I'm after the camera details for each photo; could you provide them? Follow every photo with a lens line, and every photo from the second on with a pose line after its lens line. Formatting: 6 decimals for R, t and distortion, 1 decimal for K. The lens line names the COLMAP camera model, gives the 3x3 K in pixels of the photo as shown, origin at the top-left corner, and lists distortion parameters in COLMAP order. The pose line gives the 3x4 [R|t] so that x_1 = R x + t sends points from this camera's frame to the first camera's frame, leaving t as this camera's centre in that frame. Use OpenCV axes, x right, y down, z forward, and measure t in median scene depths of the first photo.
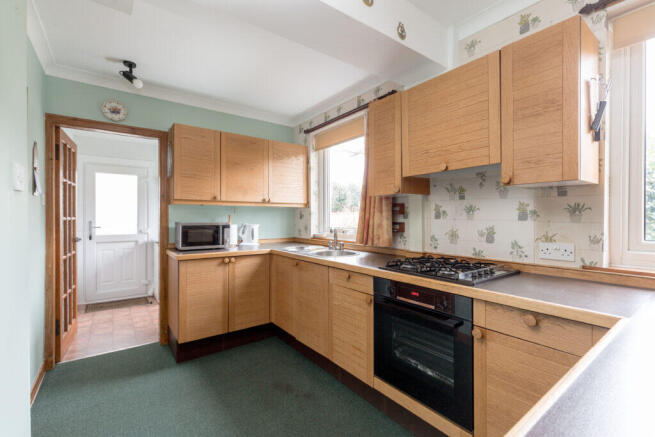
lens RADIAL K [[295.2, 0, 327.2], [0, 295.2, 218.3], [0, 0, 1]] dist [0.002045, -0.000133]
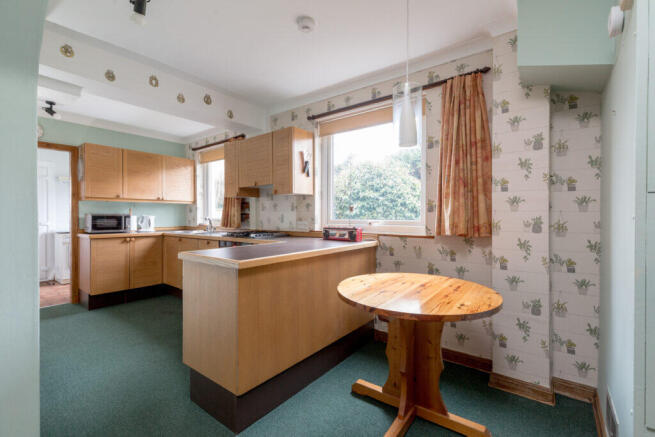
lens RADIAL K [[295.2, 0, 328.6], [0, 295.2, 216.9], [0, 0, 1]] dist [0.002045, -0.000133]
pose [[0.962789, -0.000232, 0.270254, 0.203872], [0.000027, 1.000000, 0.000762, 0.027705], [-0.270255, -0.000726, 0.962789, -0.626333]]
